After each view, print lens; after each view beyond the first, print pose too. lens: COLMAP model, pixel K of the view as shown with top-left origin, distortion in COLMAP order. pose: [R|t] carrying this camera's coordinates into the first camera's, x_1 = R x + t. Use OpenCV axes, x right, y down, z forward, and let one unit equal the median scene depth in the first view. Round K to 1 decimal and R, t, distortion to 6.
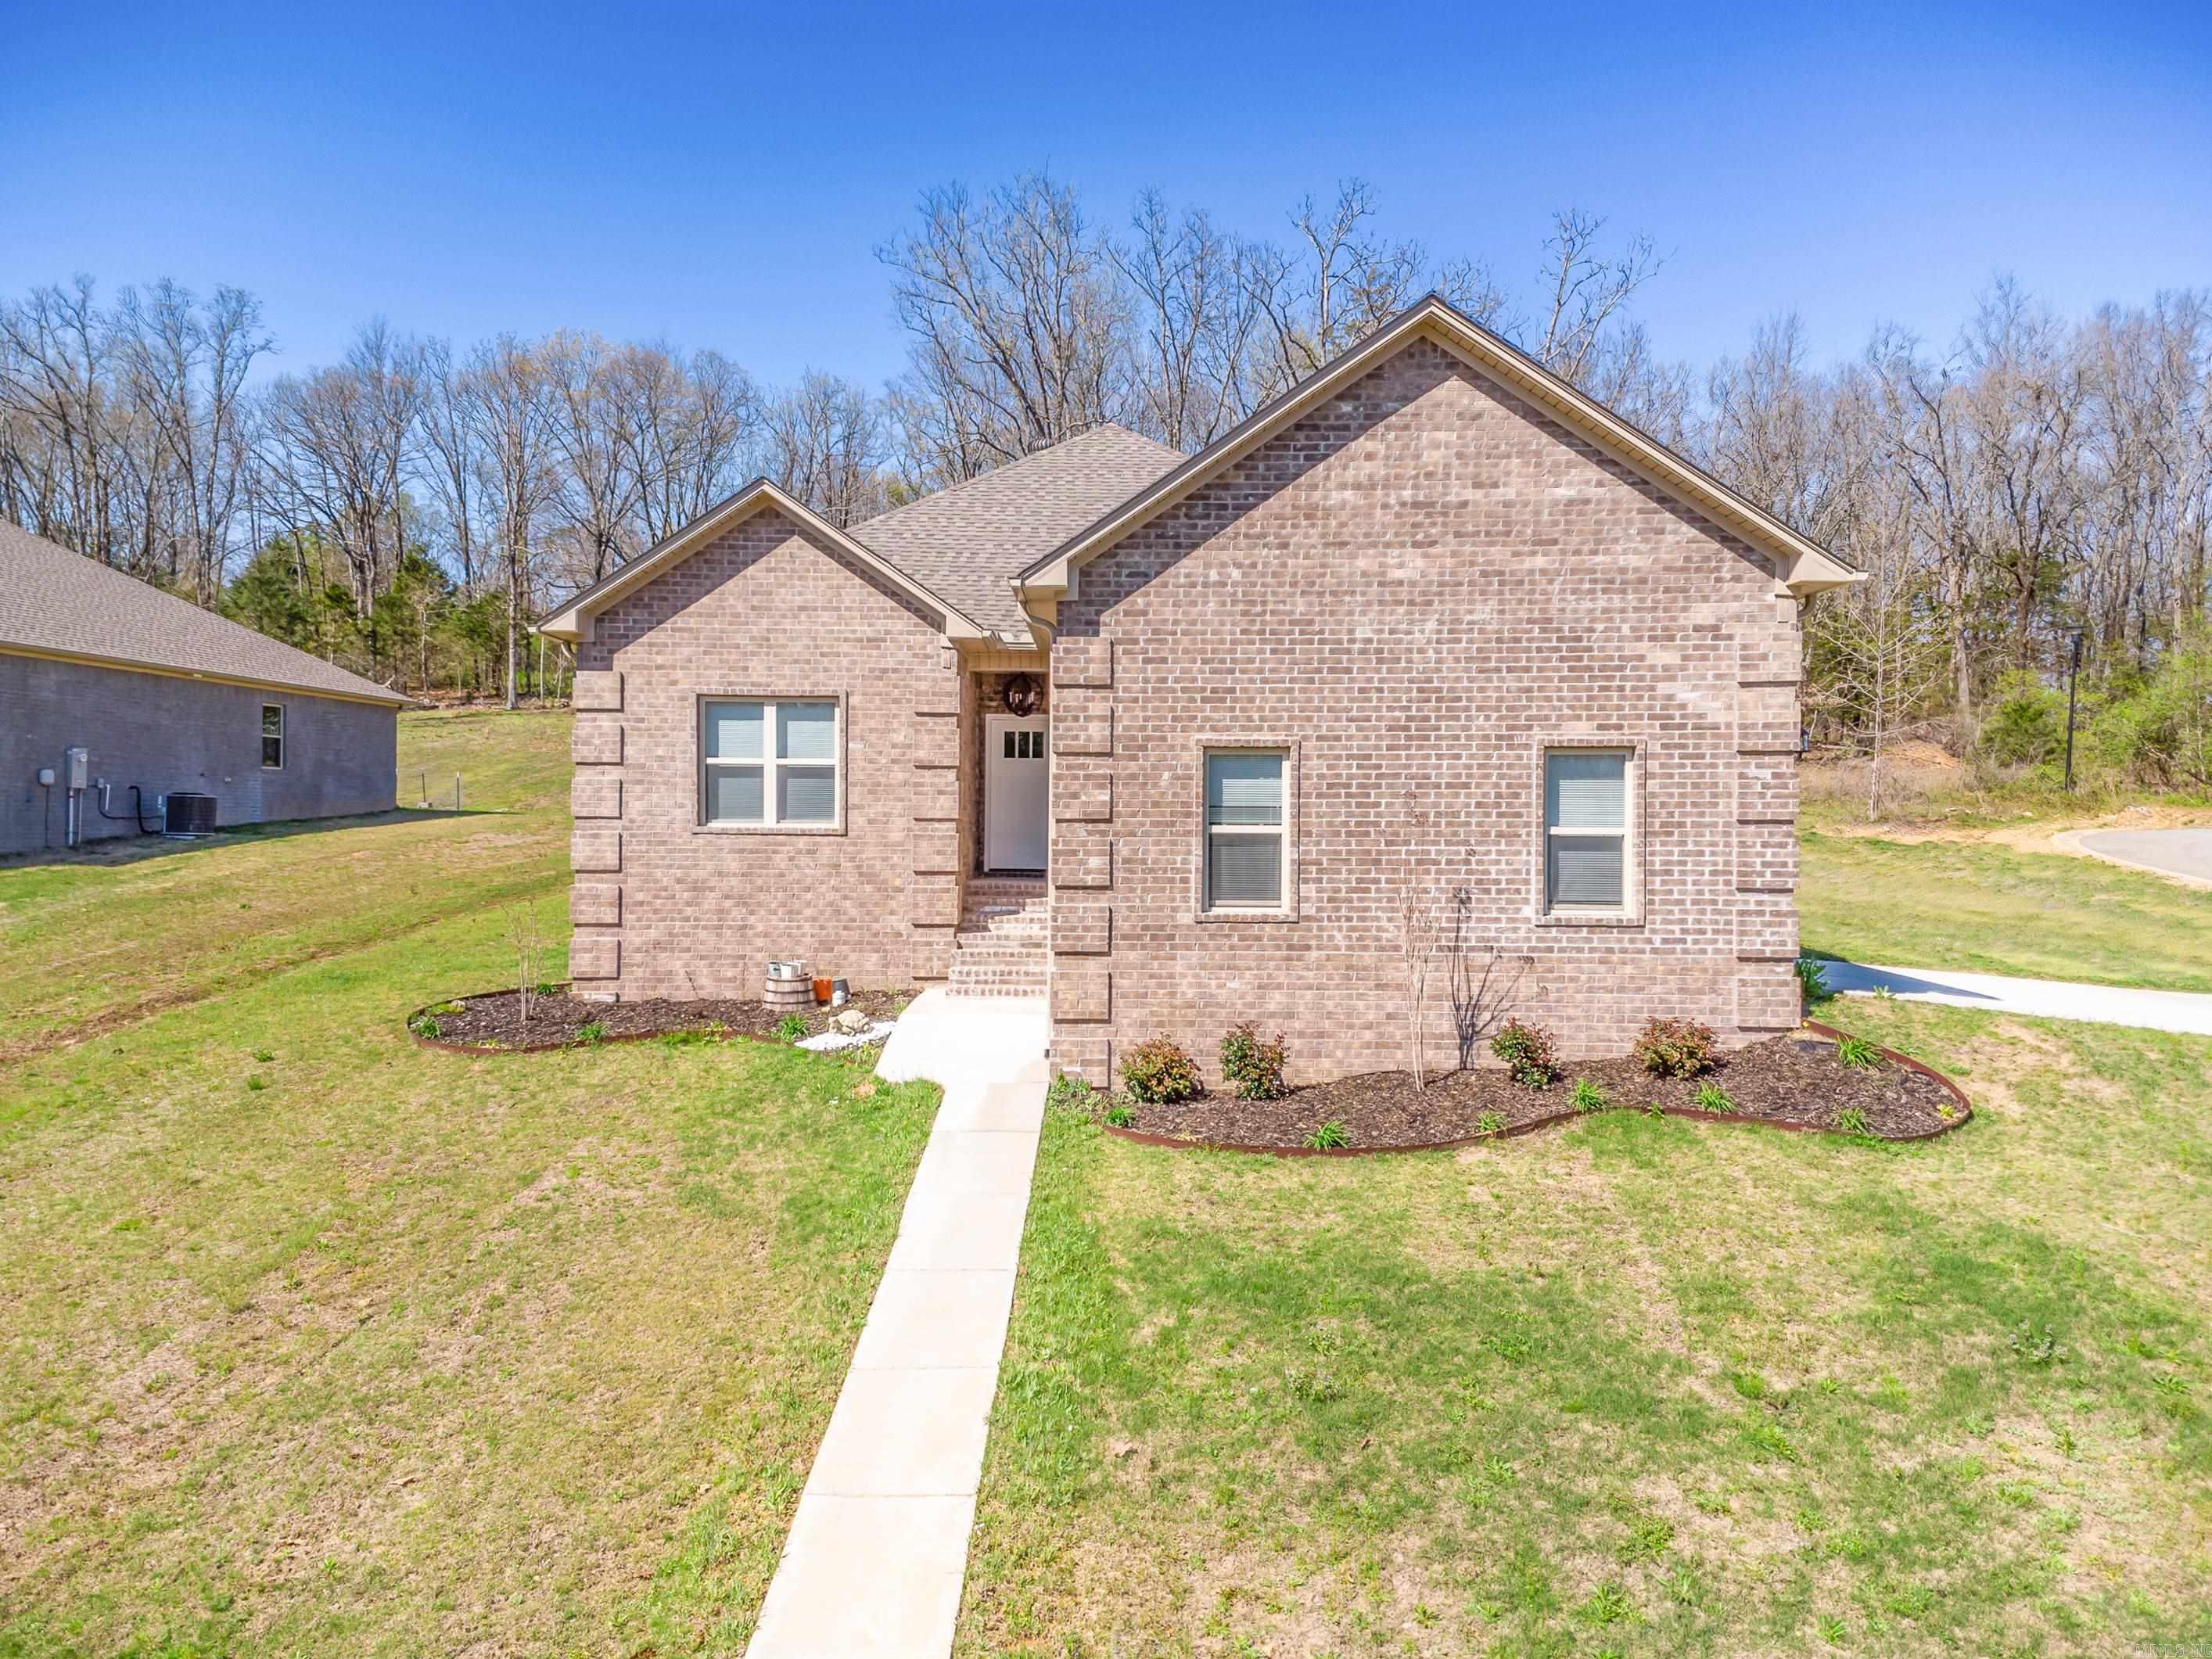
lens RADIAL K [[1589.4, 0, 1092.7], [0, 1589.4, 834.1], [0, 0, 1]] dist [0.207879, -0.197739]
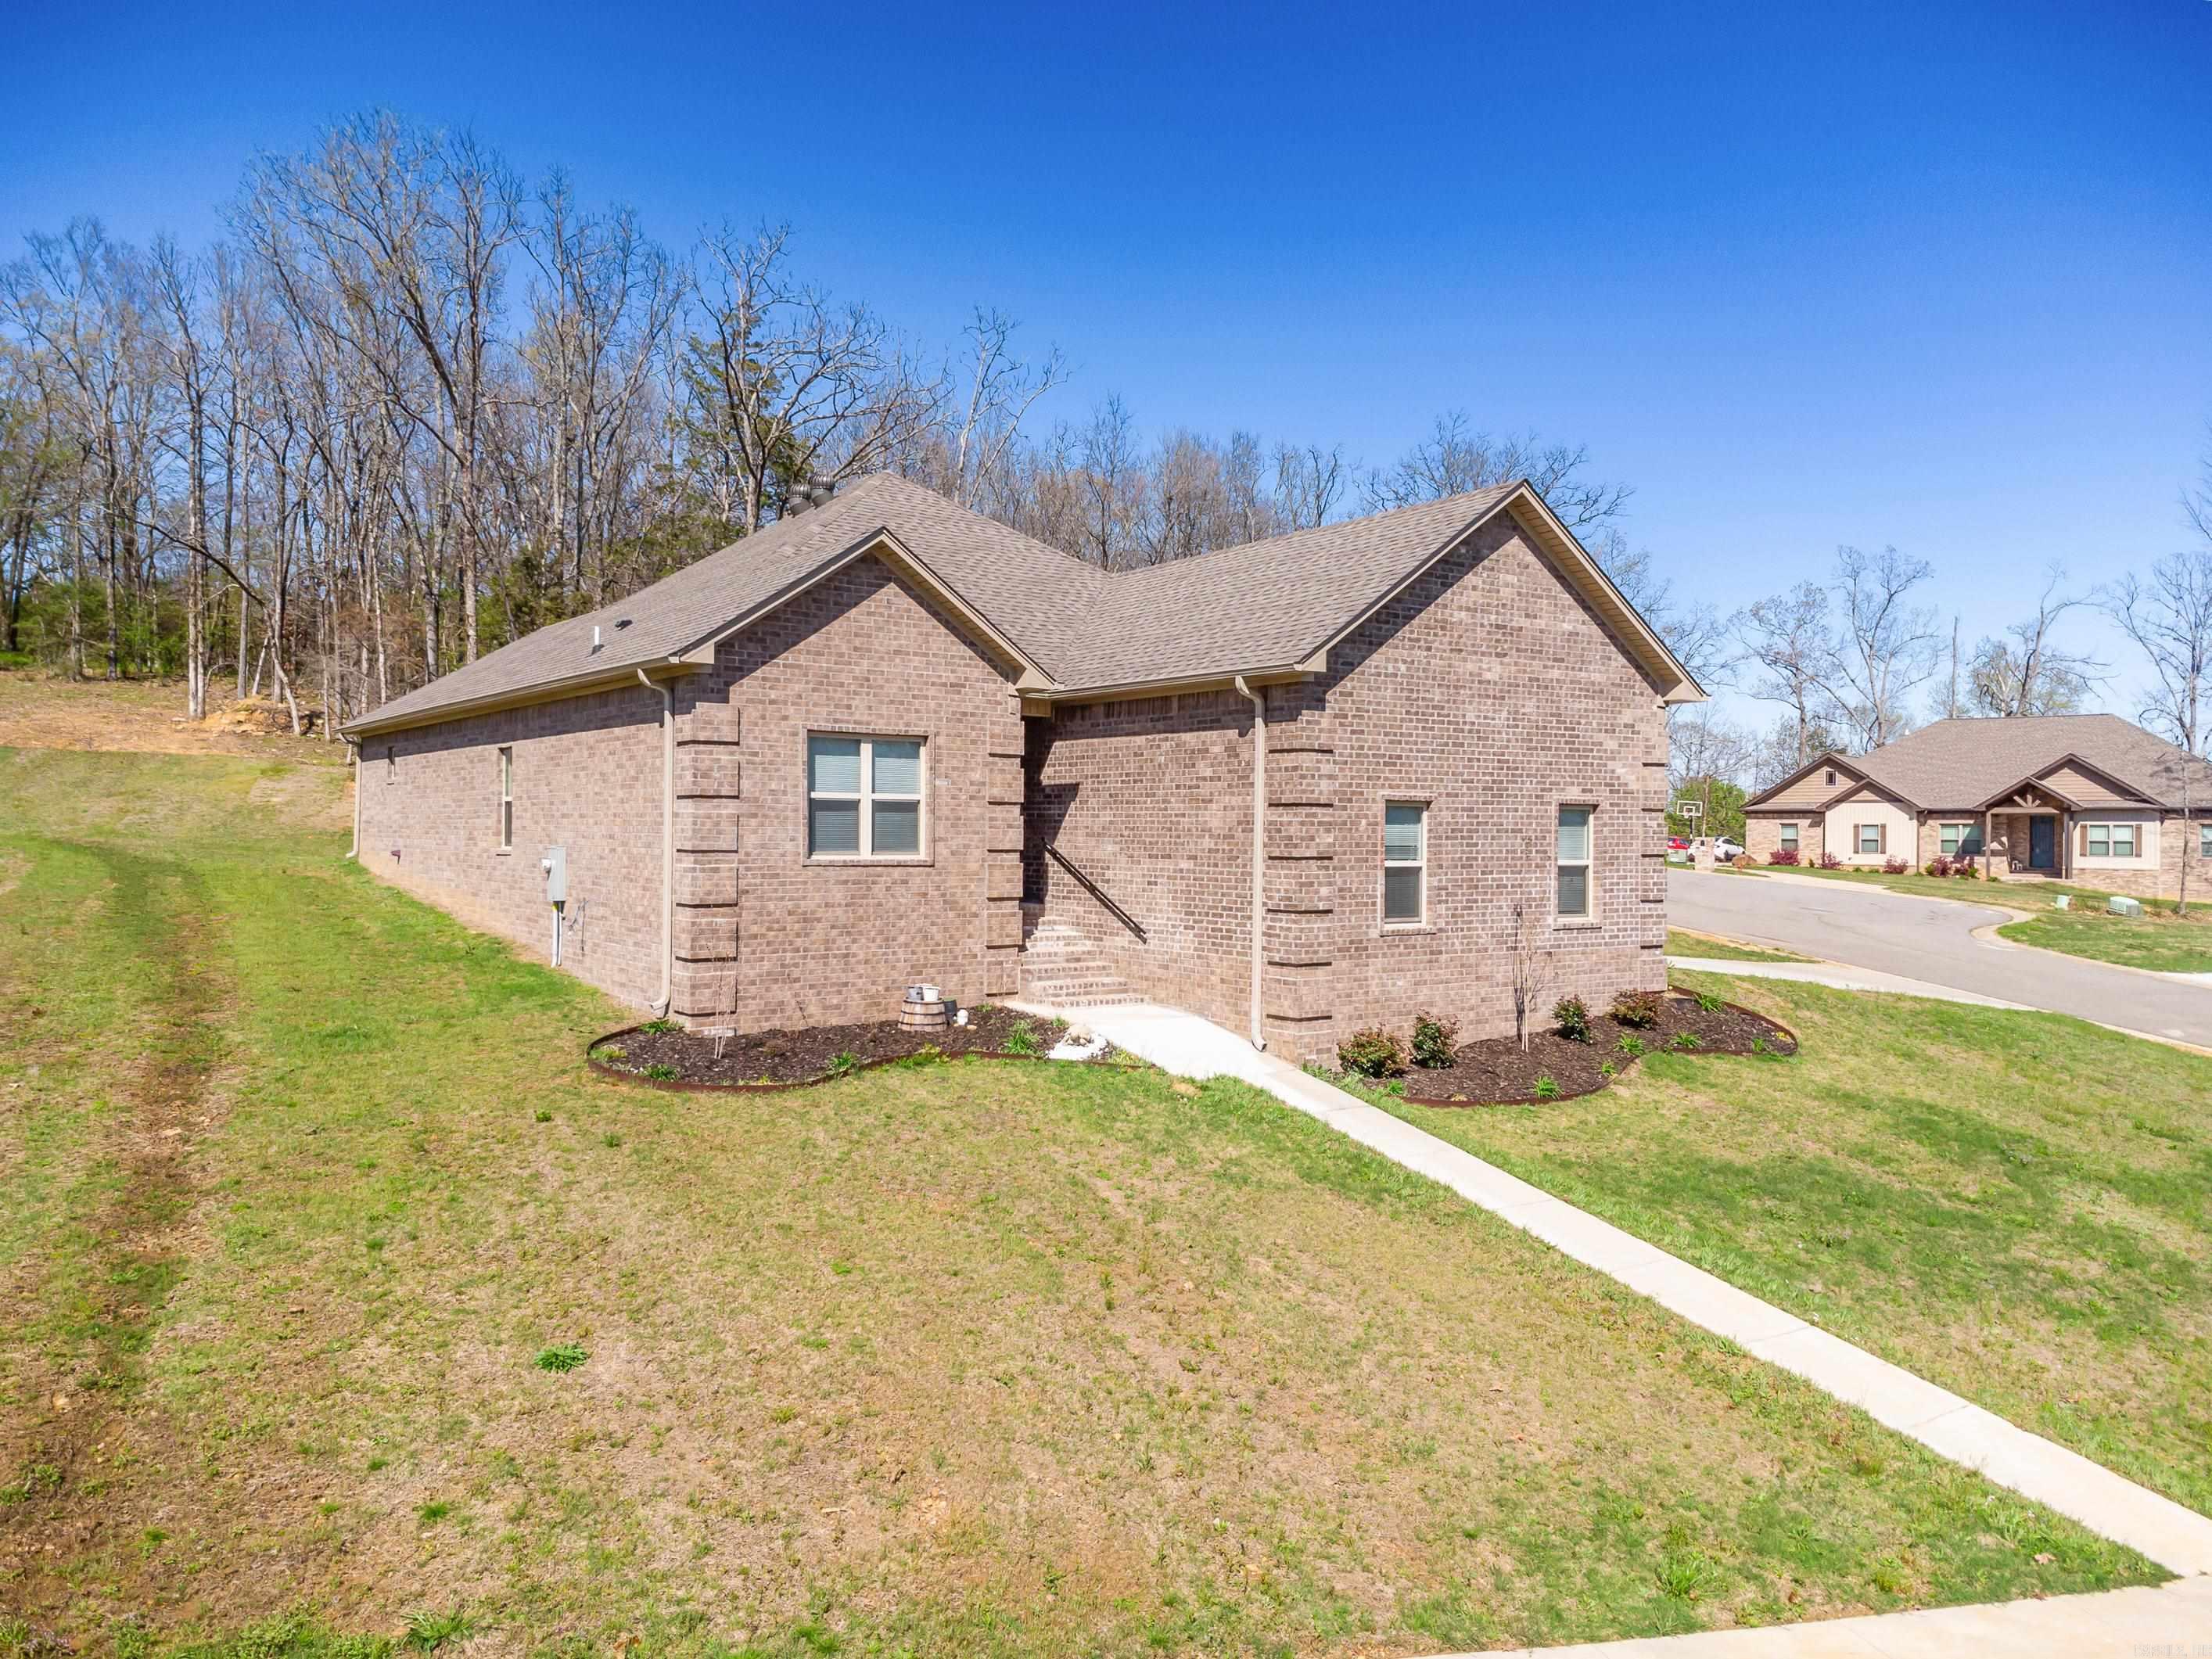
lens RADIAL K [[1589.4, 0, 1092.7], [0, 1589.4, 834.1], [0, 0, 1]] dist [0.207879, -0.197739]
pose [[0.811491, -0.000135, 0.584365, -0.879388], [-0.002543, 0.999990, 0.003762, -0.031547], [-0.584359, -0.004539, 0.811482, 0.086728]]
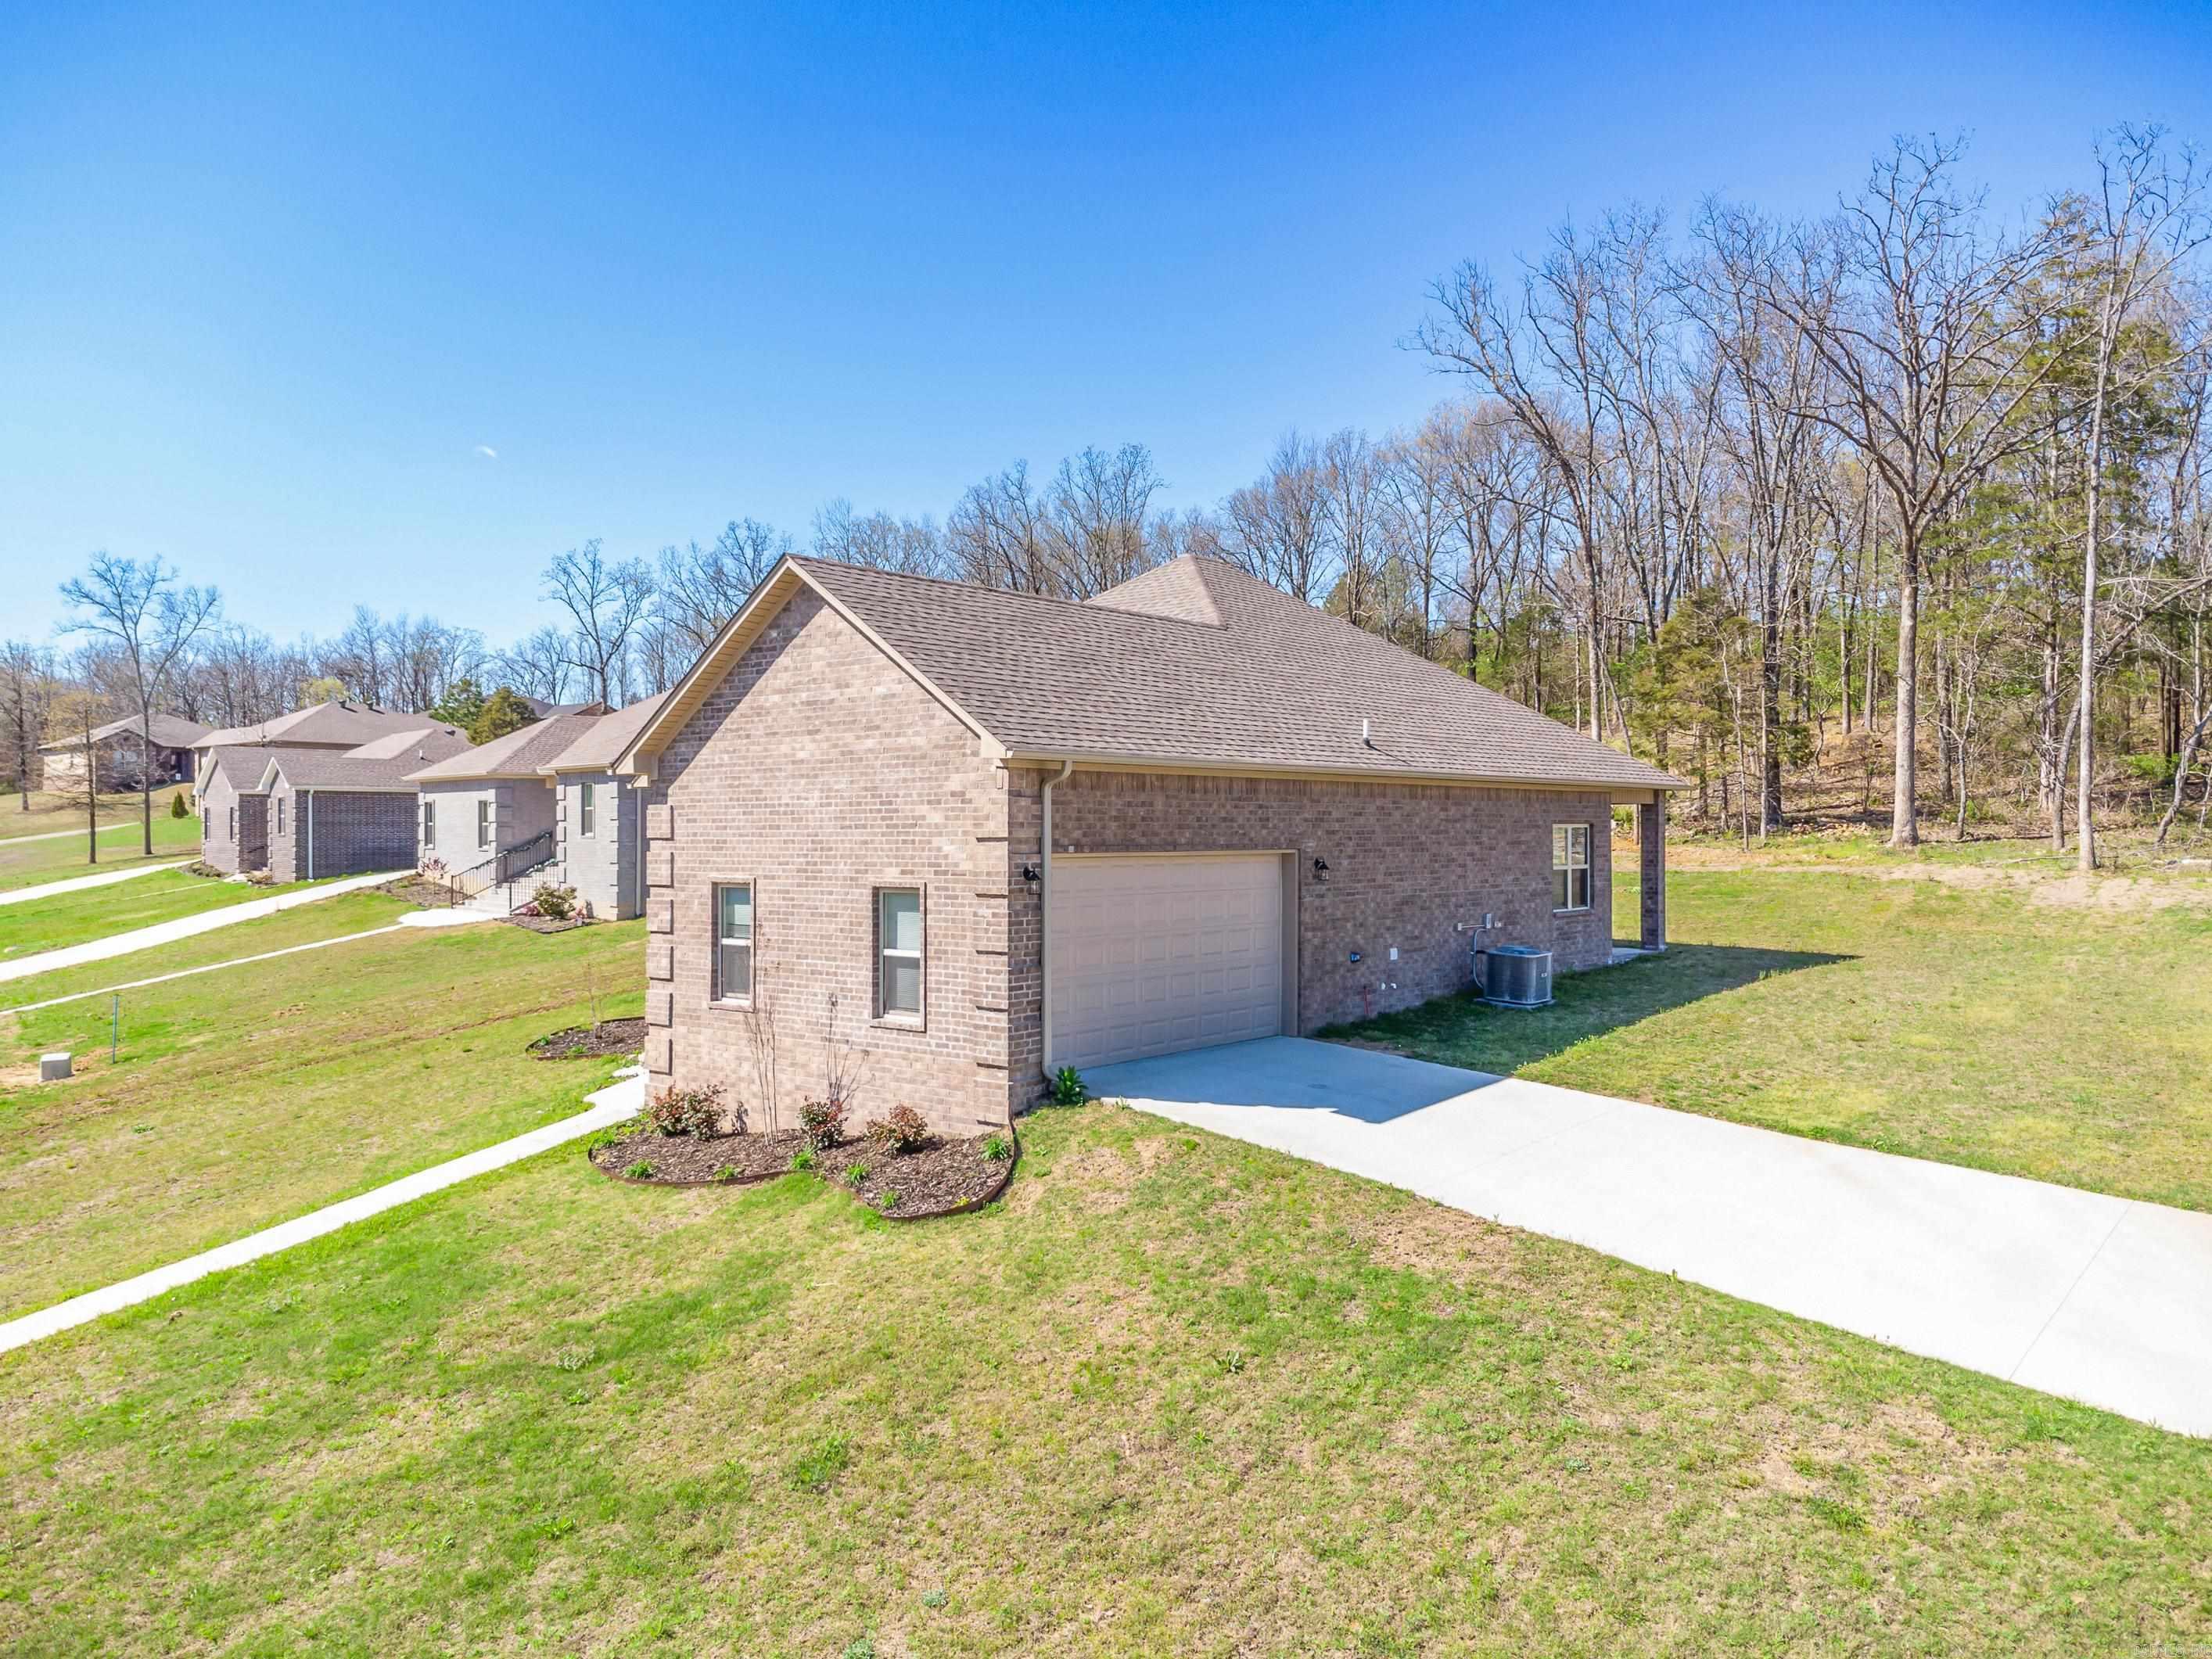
lens RADIAL K [[1589.4, 0, 1092.7], [0, 1589.4, 834.1], [0, 0, 1]] dist [0.207879, -0.197739]
pose [[0.762650, -0.004850, -0.646793, 1.229620], [0.002837, 0.999987, -0.004153, -0.089876], [0.646805, 0.001332, 0.762654, 0.145435]]
